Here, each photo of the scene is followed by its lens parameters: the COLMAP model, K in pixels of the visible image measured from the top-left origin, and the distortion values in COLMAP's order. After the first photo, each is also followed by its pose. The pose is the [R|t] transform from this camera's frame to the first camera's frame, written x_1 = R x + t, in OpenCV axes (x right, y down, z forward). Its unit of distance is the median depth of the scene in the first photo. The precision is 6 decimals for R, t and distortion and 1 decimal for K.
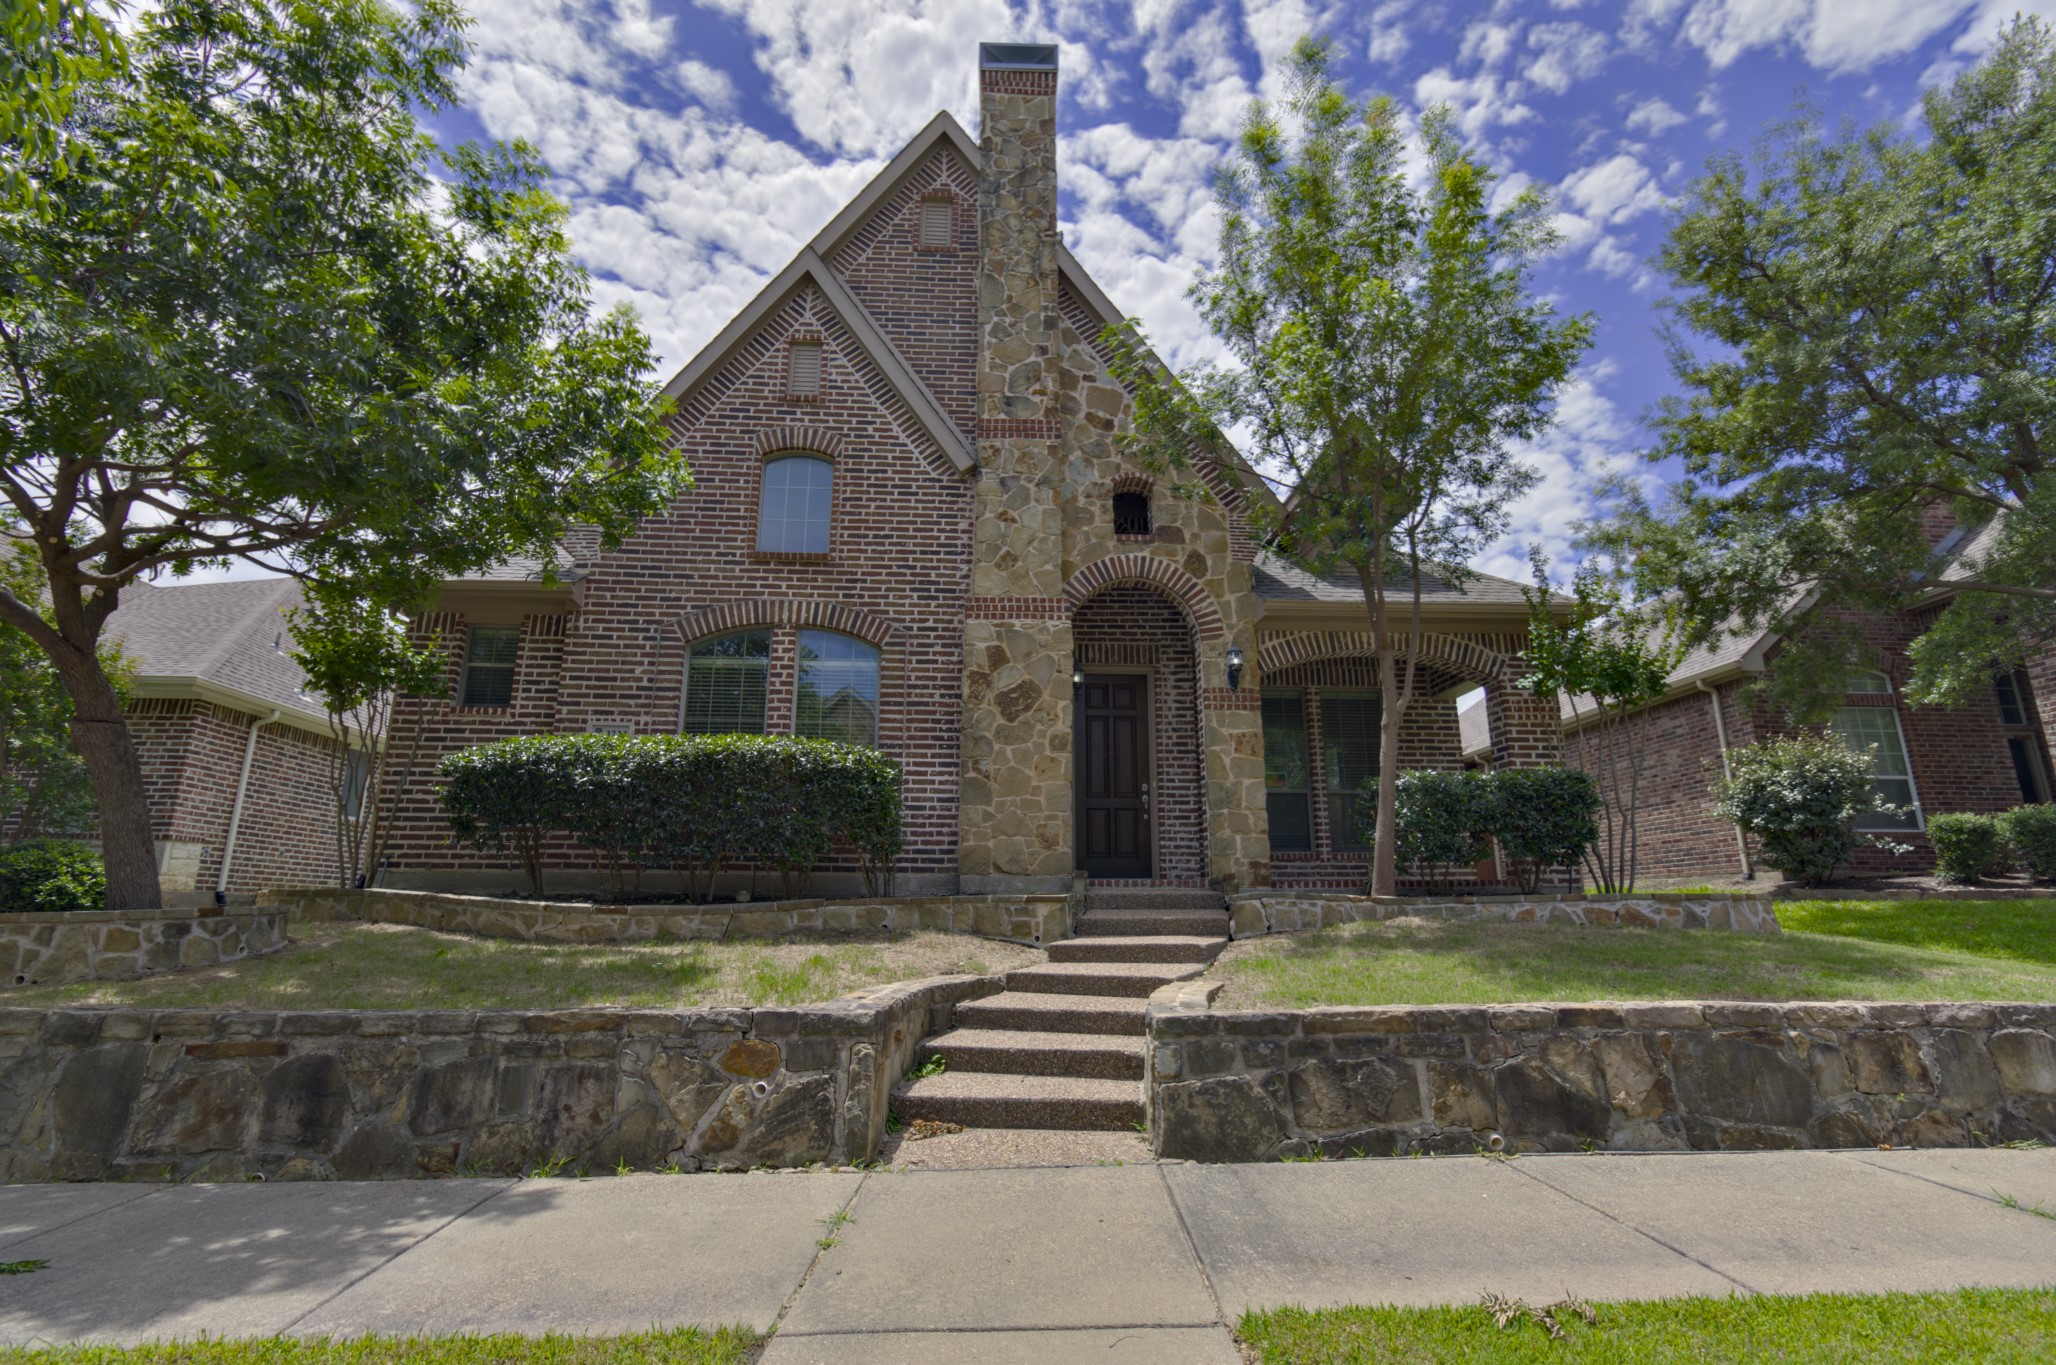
lens RADIAL K [[967.1, 0, 1117.9], [0, 967.1, 706.8], [0, 0, 1]] dist [-0.002894, 0.003093]
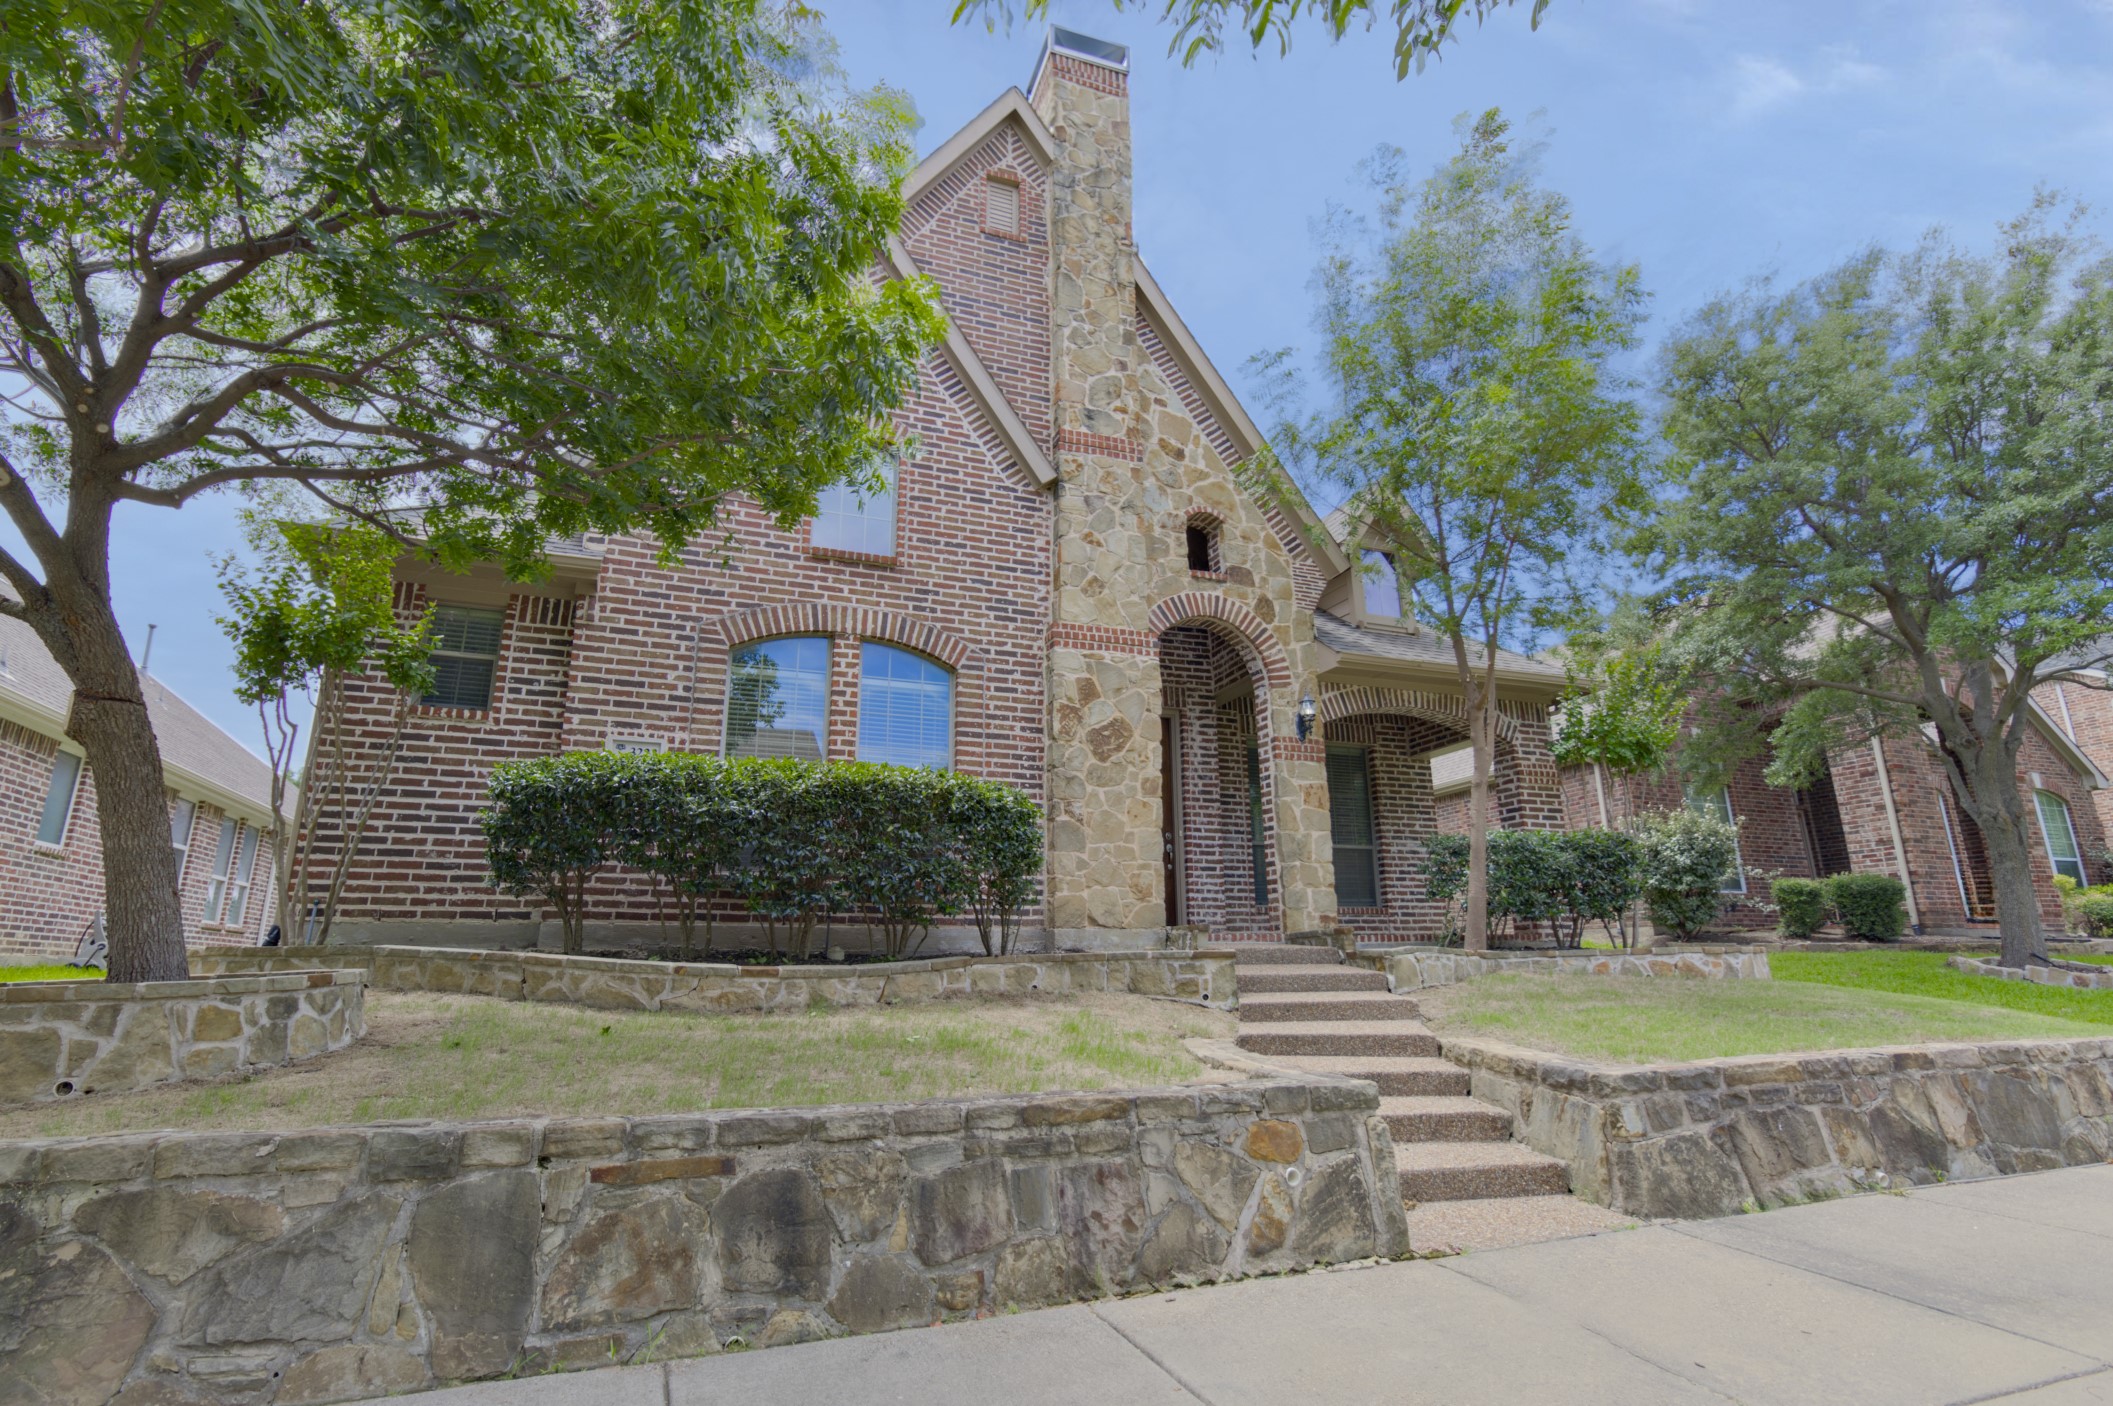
lens RADIAL K [[993.9, 0, 1225.3], [0, 993.9, 743.1], [0, 0, 1]] dist [-0.002894, 0.003093]
pose [[0.956157, 0.056124, 0.287426, -0.290752], [-0.053002, 0.998420, -0.018635, 0.009962], [-0.288018, 0.002584, 0.957622, 0.064027]]
